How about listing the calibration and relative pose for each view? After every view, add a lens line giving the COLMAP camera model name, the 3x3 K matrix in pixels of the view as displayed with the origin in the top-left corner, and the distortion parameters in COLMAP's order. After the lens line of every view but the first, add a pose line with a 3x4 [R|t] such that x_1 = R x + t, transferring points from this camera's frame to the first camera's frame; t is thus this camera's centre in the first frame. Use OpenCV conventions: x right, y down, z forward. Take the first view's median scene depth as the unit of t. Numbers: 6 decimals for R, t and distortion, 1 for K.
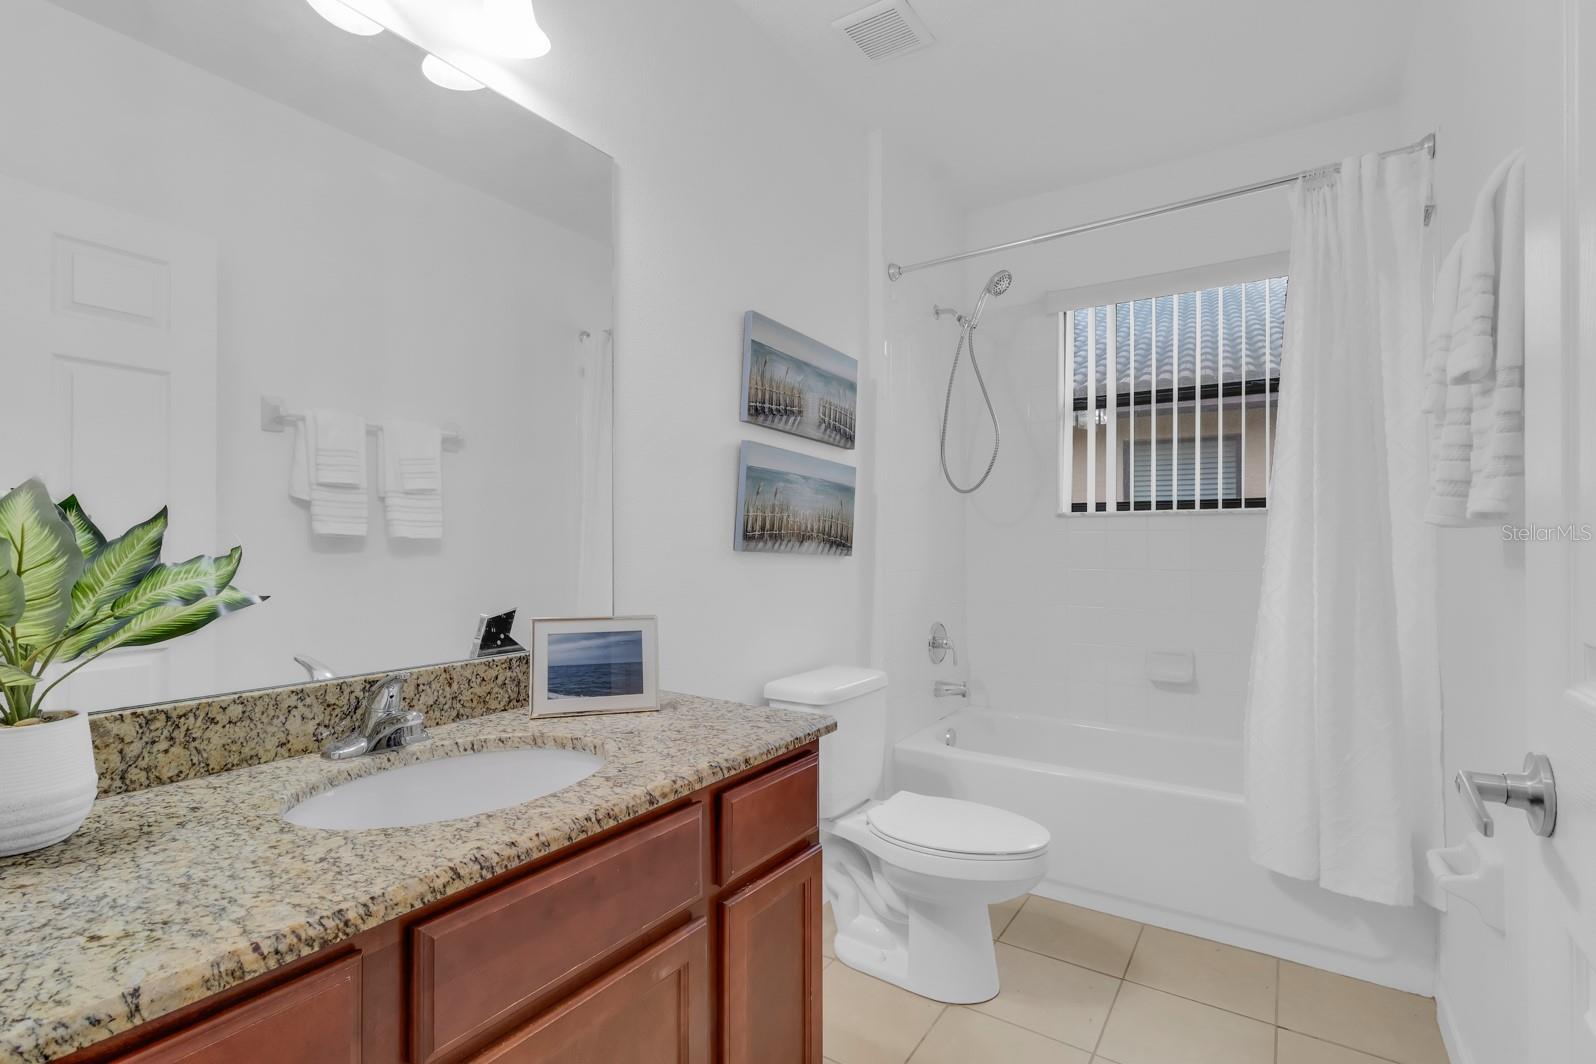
lens RADIAL K [[760.0, 0, 795.6], [0, 760.0, 542.3], [0, 0, 1]] dist [0.002549, 0.000982]
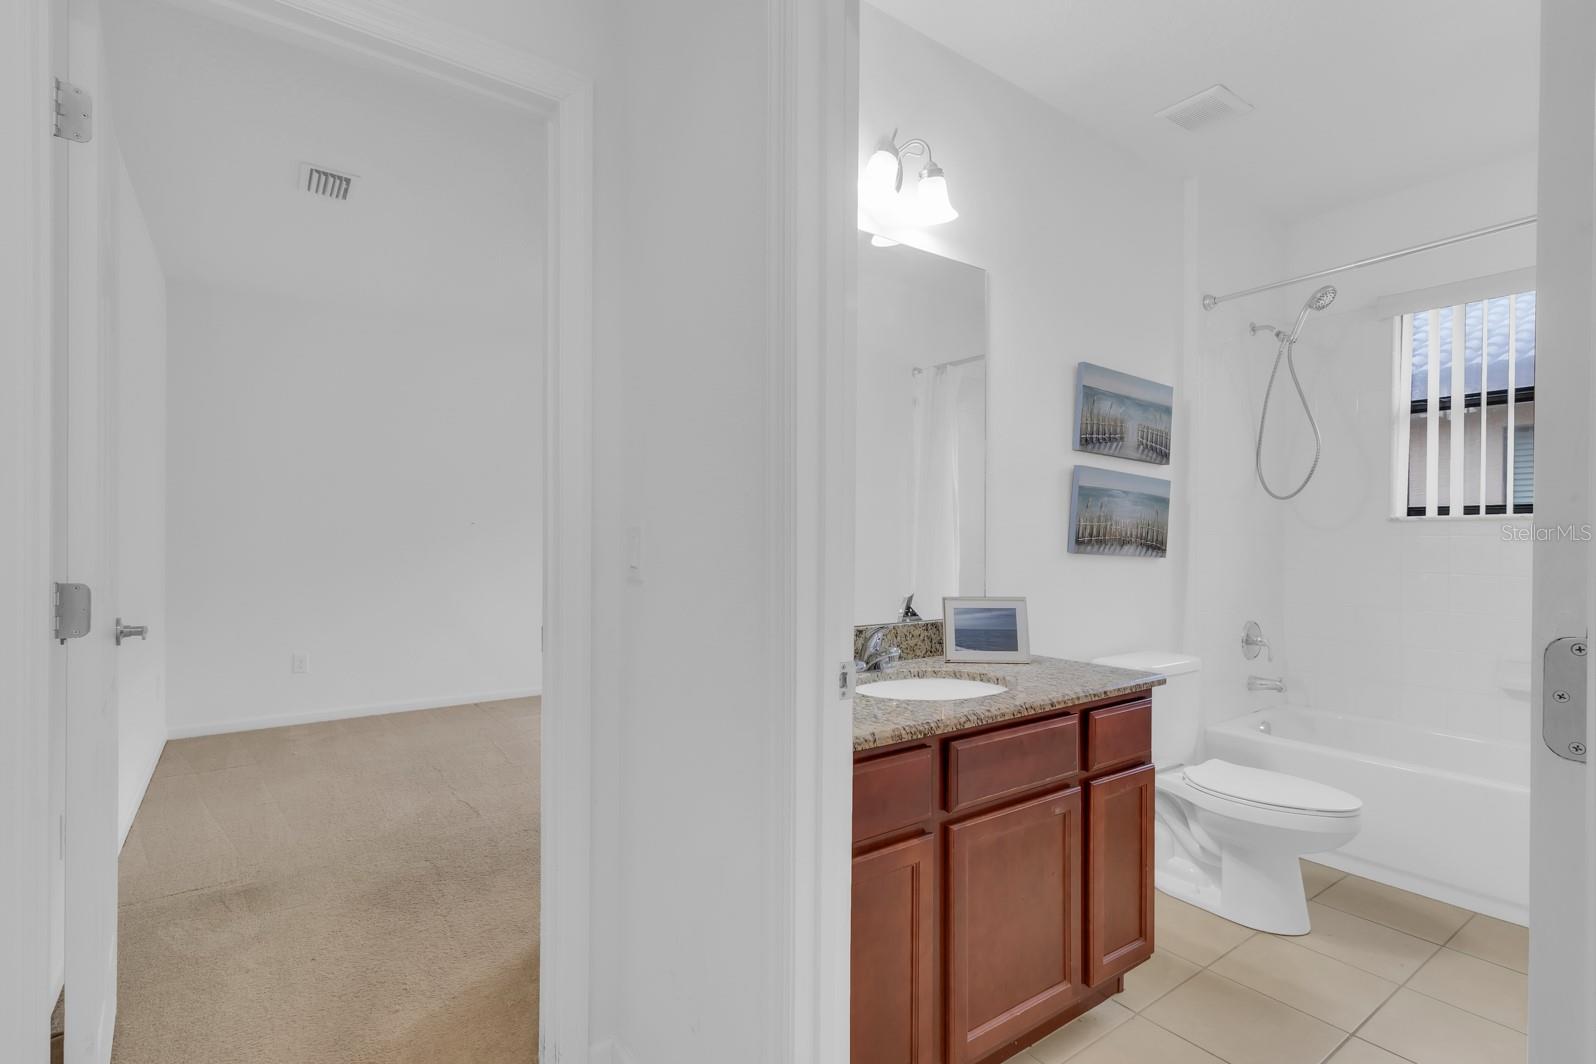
lens RADIAL K [[760.0, 0, 795.6], [0, 760.0, 542.3], [0, 0, 1]] dist [0.002549, 0.000982]
pose [[0.936597, 0.006001, -0.350357, -0.060197], [-0.004749, 0.999979, 0.004432, -0.009613], [0.350376, -0.002487, 0.936606, -0.342149]]
